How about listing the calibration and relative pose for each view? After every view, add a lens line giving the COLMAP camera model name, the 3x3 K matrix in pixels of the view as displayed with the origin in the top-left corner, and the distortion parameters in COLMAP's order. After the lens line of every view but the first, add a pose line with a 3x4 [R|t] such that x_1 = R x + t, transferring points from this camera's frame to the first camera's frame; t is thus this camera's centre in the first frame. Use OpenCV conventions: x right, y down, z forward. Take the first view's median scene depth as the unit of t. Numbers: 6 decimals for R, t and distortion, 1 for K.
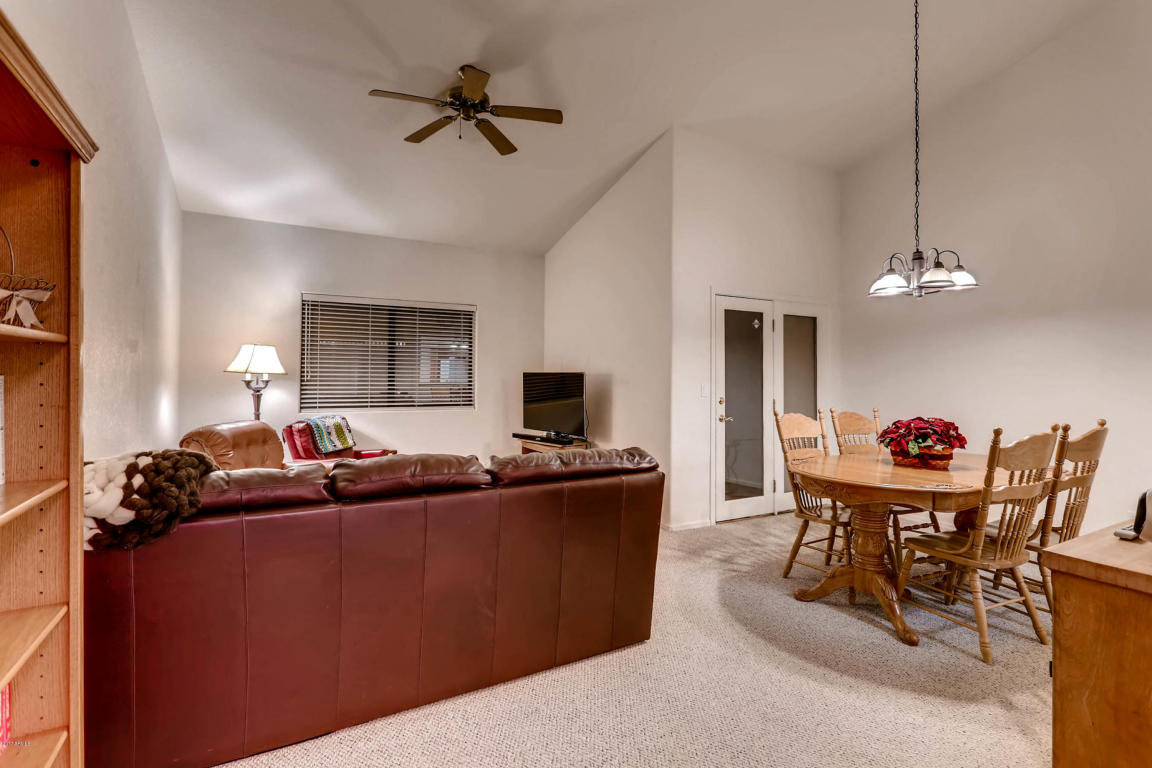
lens RADIAL K [[556.5, 0, 574.2], [0, 556.5, 366.7], [0, 0, 1]] dist [-0.002700, -0.000084]
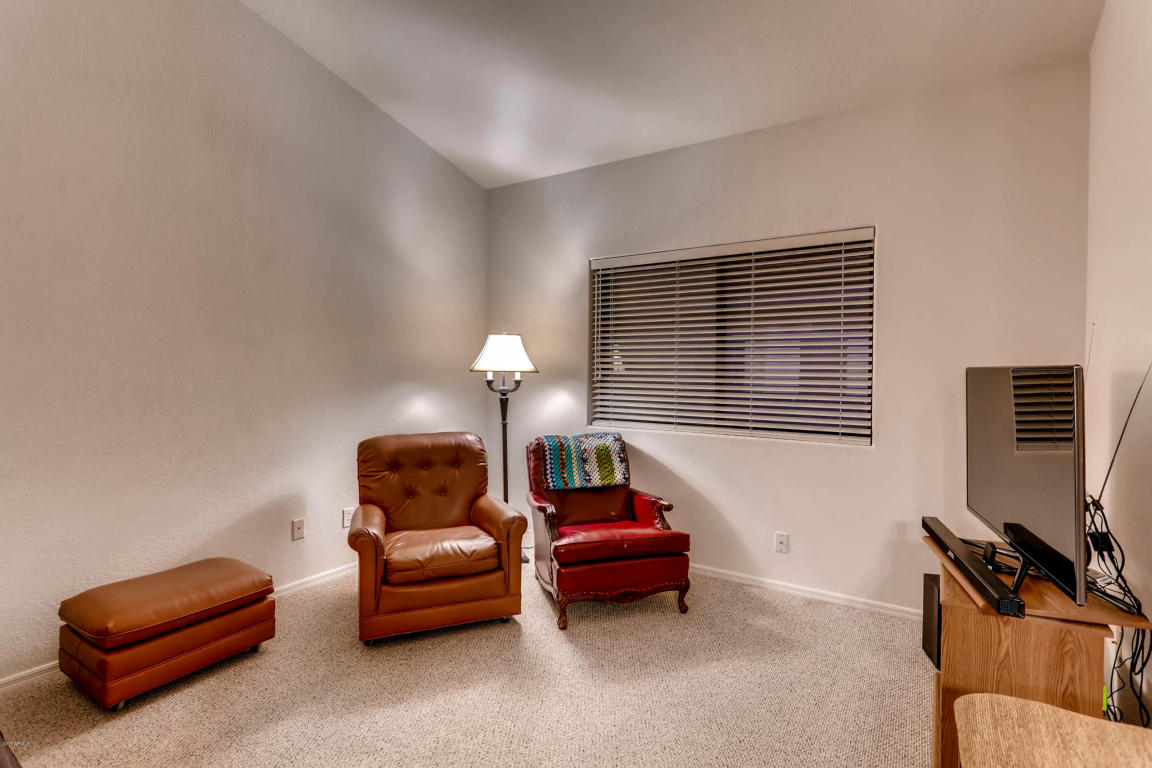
lens RADIAL K [[552.5, 0, 572.9], [0, 552.5, 378.9], [0, 0, 1]] dist [-0.000635, -0.000063]
pose [[0.470640, 0.009505, -0.882274, 0.139900], [0.010900, 0.999803, 0.016585, 0.009830], [0.882258, -0.017423, 0.470444, 0.658265]]
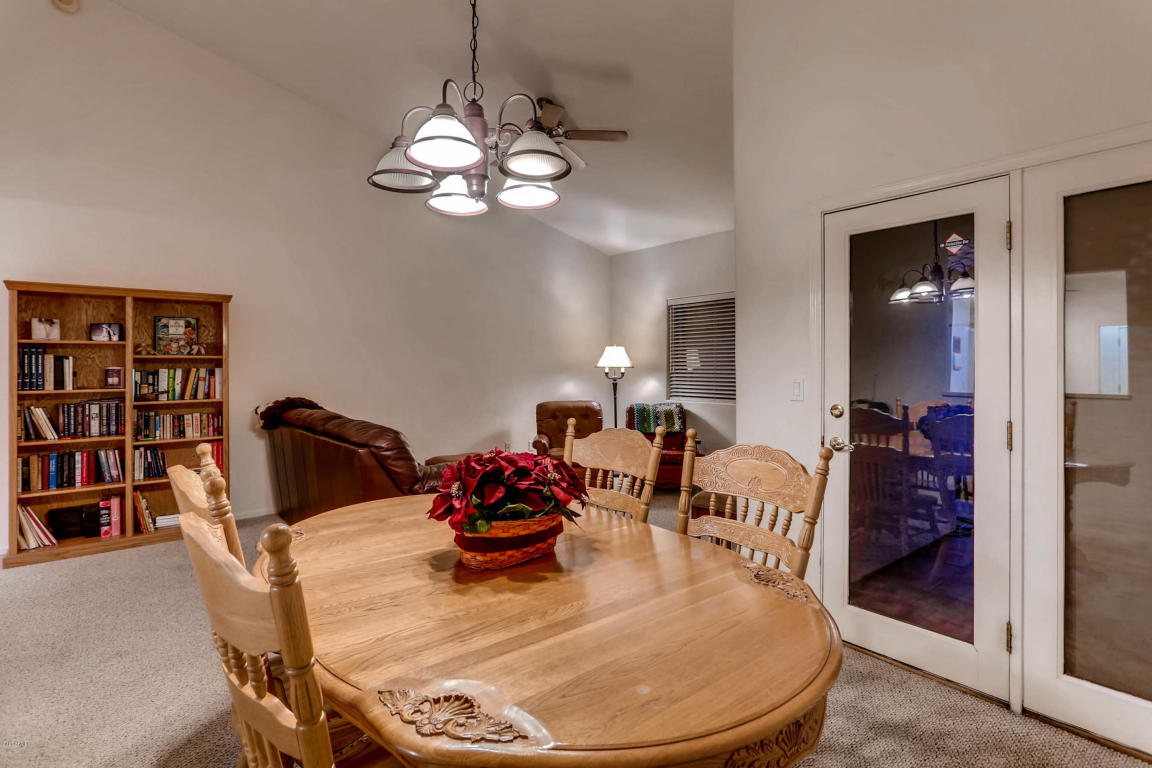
lens RADIAL K [[556.5, 0, 574.2], [0, 556.5, 366.7], [0, 0, 1]] dist [-0.002700, -0.000084]
pose [[0.183939, -0.009878, -0.982888, 0.669695], [0.018874, 0.999801, -0.006515, 0.015982], [0.982757, -0.017353, 0.184088, 0.596902]]
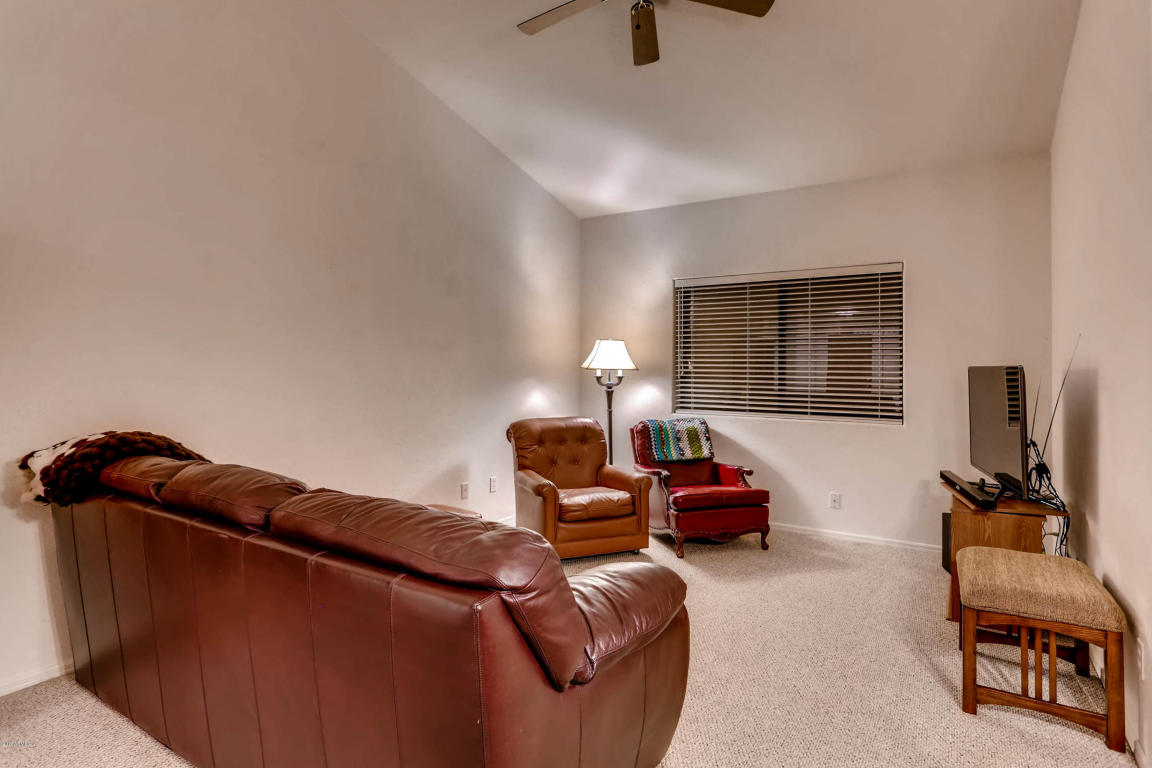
lens RADIAL K [[593.0, 0, 578.3], [0, 593.0, 362.2], [0, 0, 1]] dist [-0.003659, 0.000136]
pose [[0.477335, -0.012599, -0.878631, 0.286325], [0.011712, 0.999900, -0.007975, 0.006572], [0.878643, -0.006484, 0.477434, 0.416675]]
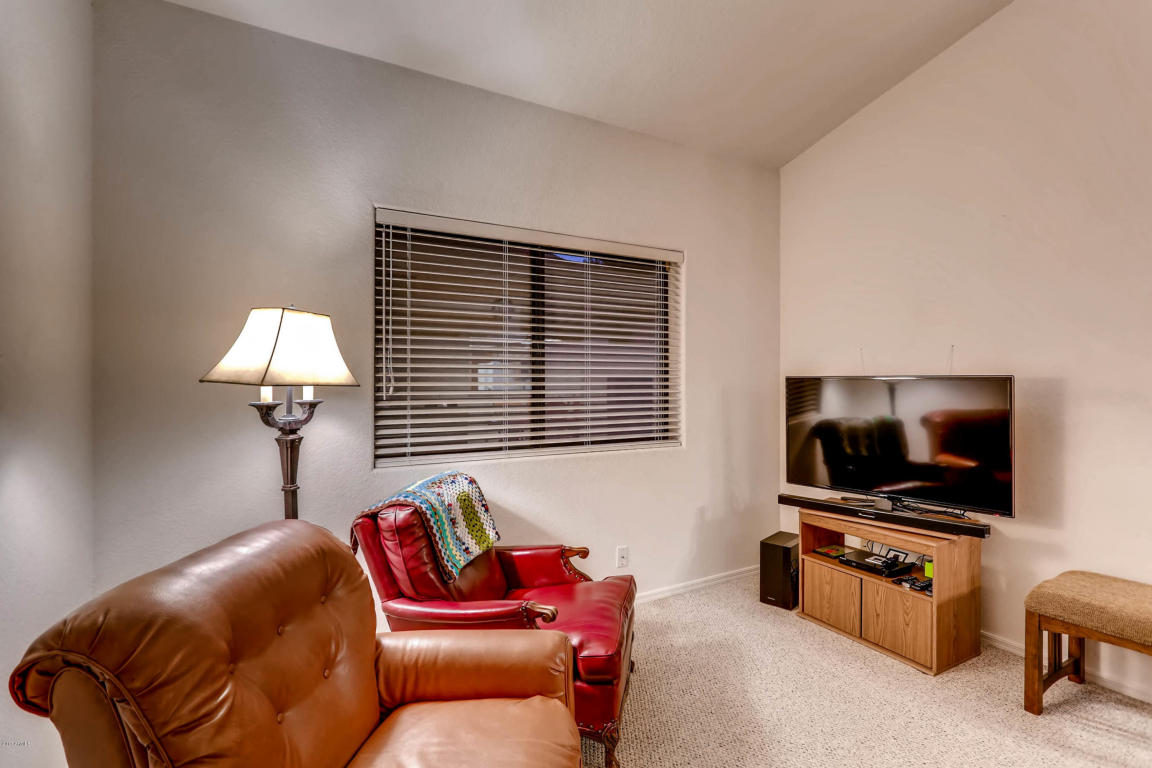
lens RADIAL K [[552.5, 0, 572.9], [0, 552.5, 378.9], [0, 0, 1]] dist [-0.000635, -0.000063]
pose [[0.999923, -0.008091, 0.009359, -0.341854], [0.007936, 0.999832, 0.016534, 0.002581], [-0.009491, -0.016459, 0.999819, 0.557981]]
